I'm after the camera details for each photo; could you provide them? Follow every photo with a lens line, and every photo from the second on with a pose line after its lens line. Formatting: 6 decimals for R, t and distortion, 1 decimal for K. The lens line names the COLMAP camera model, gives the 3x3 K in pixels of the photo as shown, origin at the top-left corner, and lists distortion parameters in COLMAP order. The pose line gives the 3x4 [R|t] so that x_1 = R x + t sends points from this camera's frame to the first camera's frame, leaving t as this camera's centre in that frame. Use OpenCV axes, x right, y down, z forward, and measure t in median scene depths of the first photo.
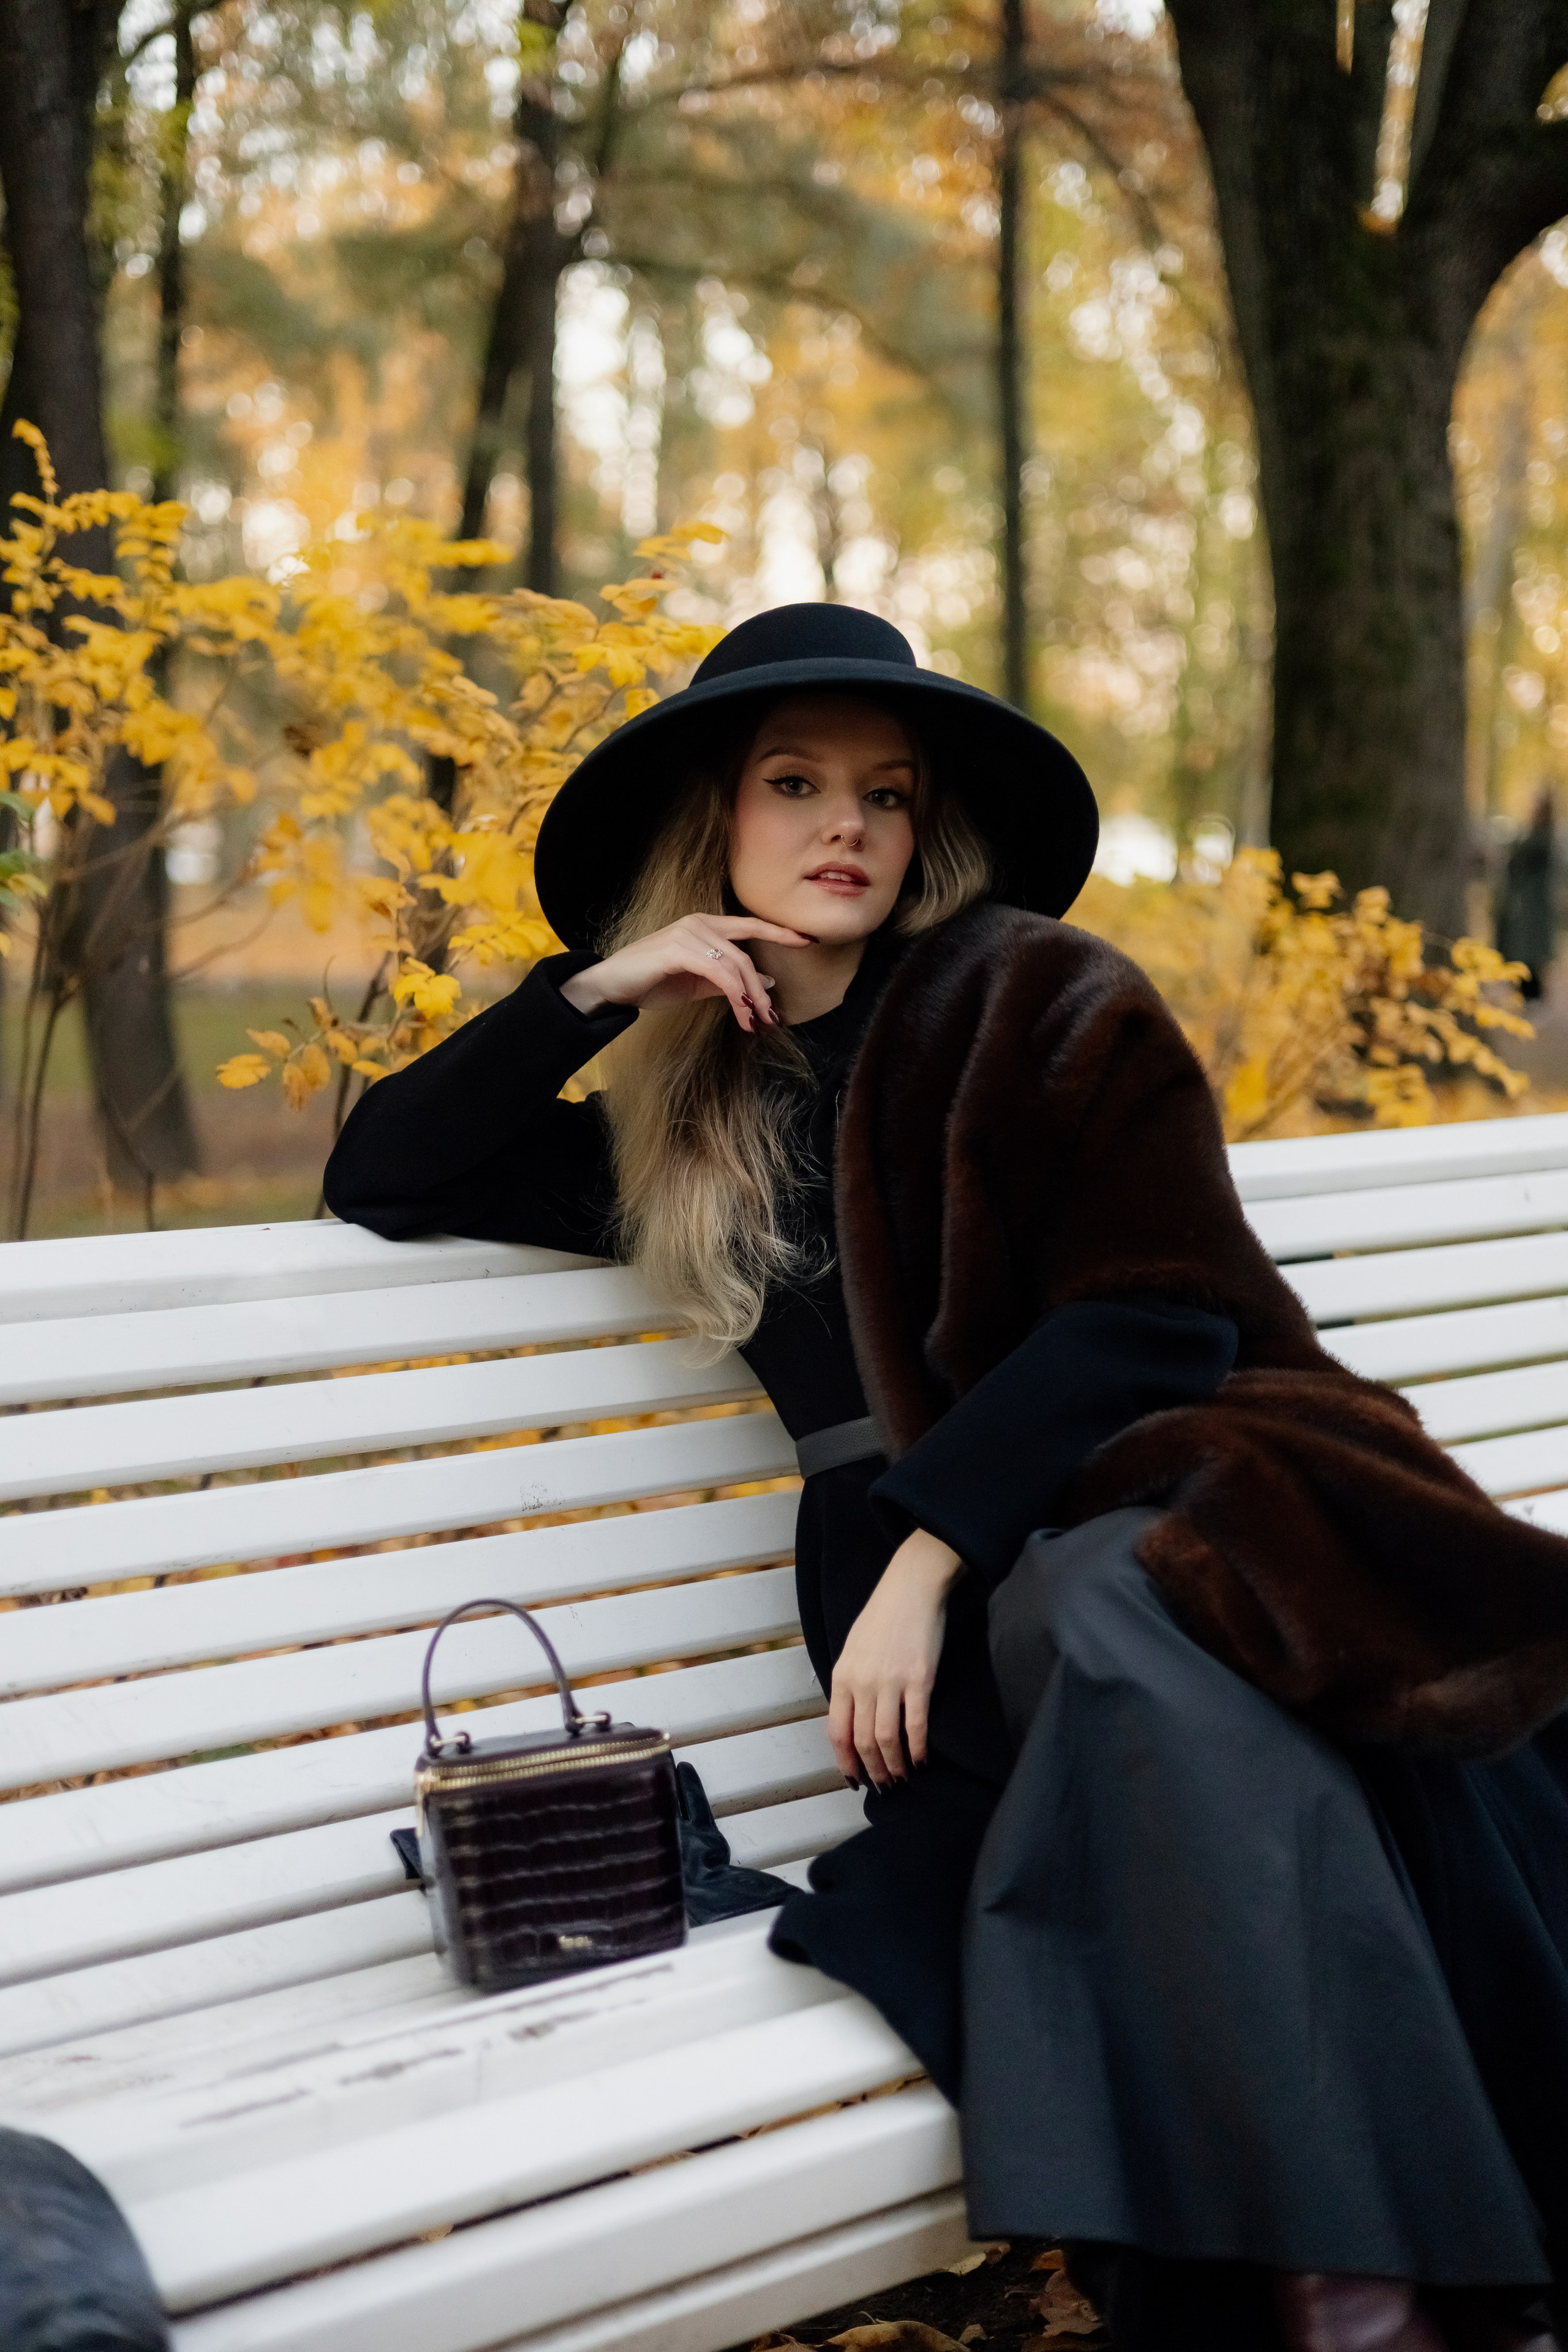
lens RADIAL K [[3348.8, 0, 777.4], [0, 3348.8, 1185.9], [0, 0, 1]] dist [0.002283, -0.041780]
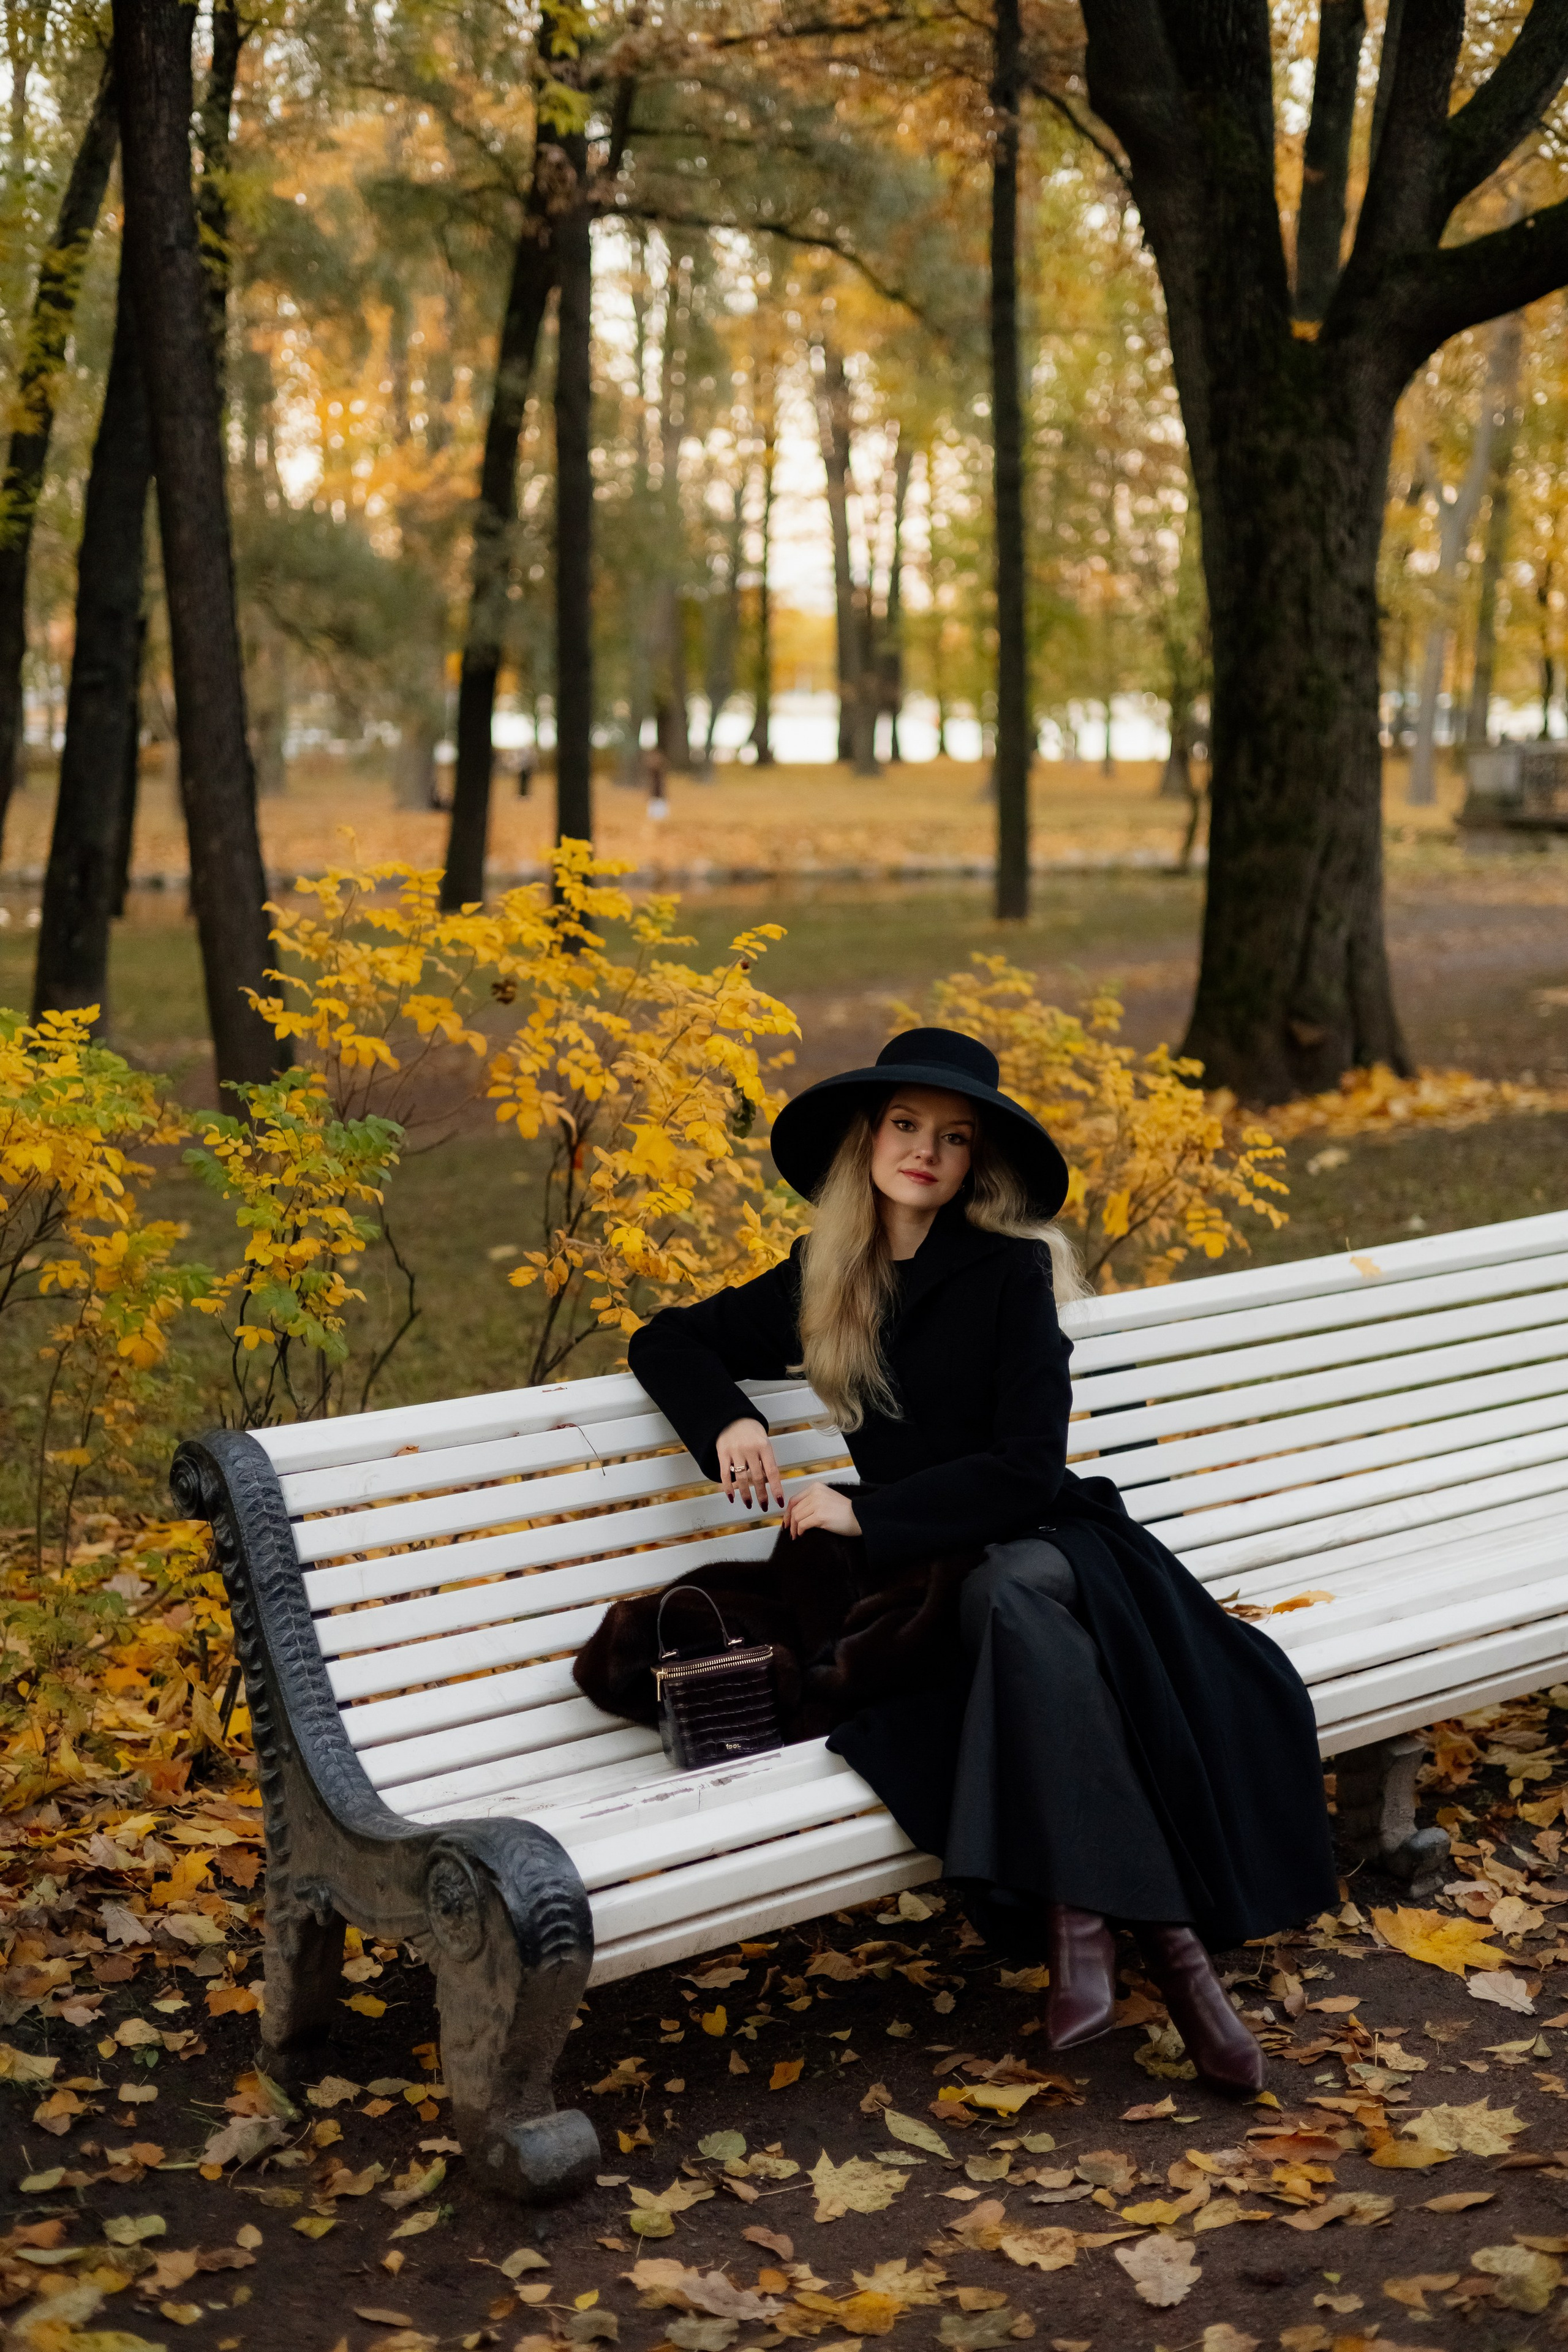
lens RADIAL K [[3315.0, 0, 789.9], [0, 3315.0, 1165.4], [0, 0, 1]] dist [0.009017, -0.091597]
pose [[0.999992, -0.004070, 0.000591, -0.003637], [0.004048, 0.999447, 0.032998, -0.033965], [-0.000725, -0.032995, 0.999455, -0.174818]]
